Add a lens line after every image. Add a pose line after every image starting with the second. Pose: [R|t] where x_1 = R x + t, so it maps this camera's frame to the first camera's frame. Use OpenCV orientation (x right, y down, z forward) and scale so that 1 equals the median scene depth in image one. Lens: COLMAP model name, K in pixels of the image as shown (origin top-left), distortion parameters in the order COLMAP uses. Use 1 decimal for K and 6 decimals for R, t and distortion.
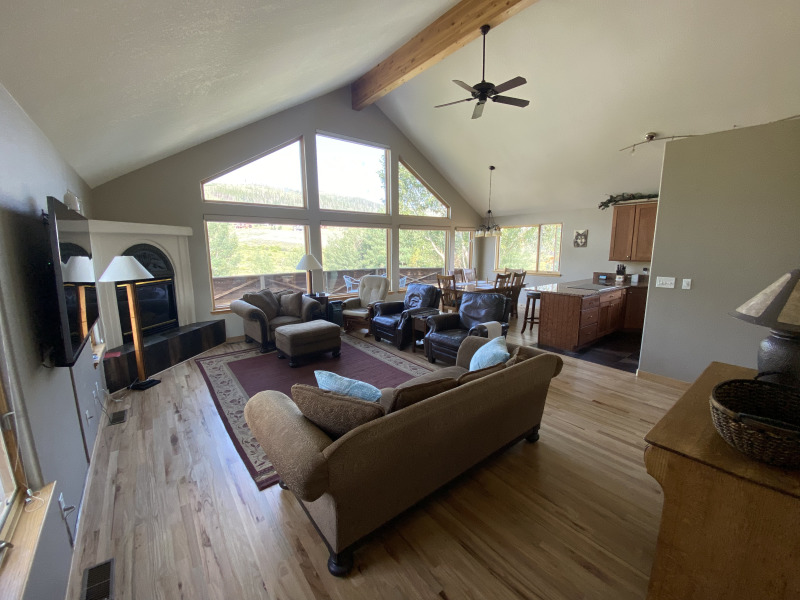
lens RADIAL K [[324.4, 0, 397.4], [0, 324.4, 298.6], [0, 0, 1]] dist [0.000361, -0.012676]
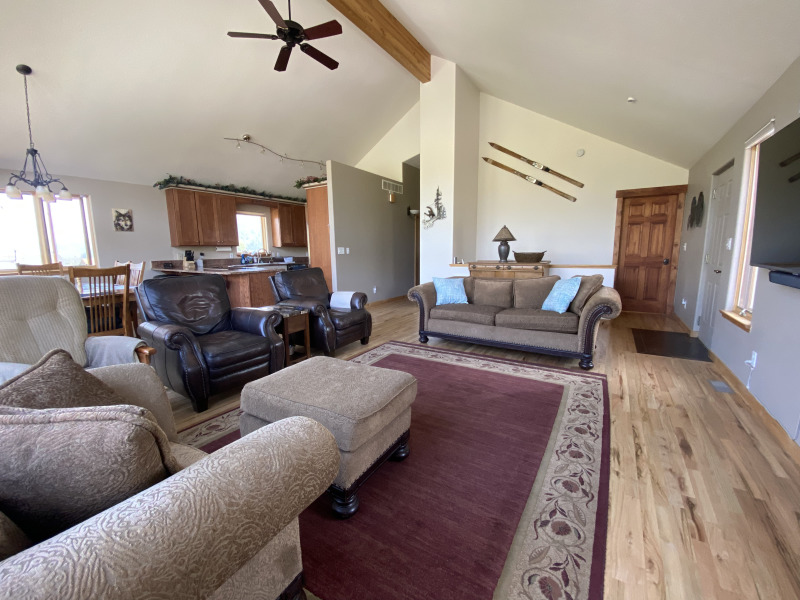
lens RADIAL K [[324.4, 0, 397.4], [0, 324.4, 298.6], [0, 0, 1]] dist [0.000361, -0.012676]
pose [[-0.329458, -0.128813, 0.935342, -0.665347], [0.163606, 0.967875, 0.190921, -0.065064], [-0.929887, 0.215928, -0.297799, 1.045458]]
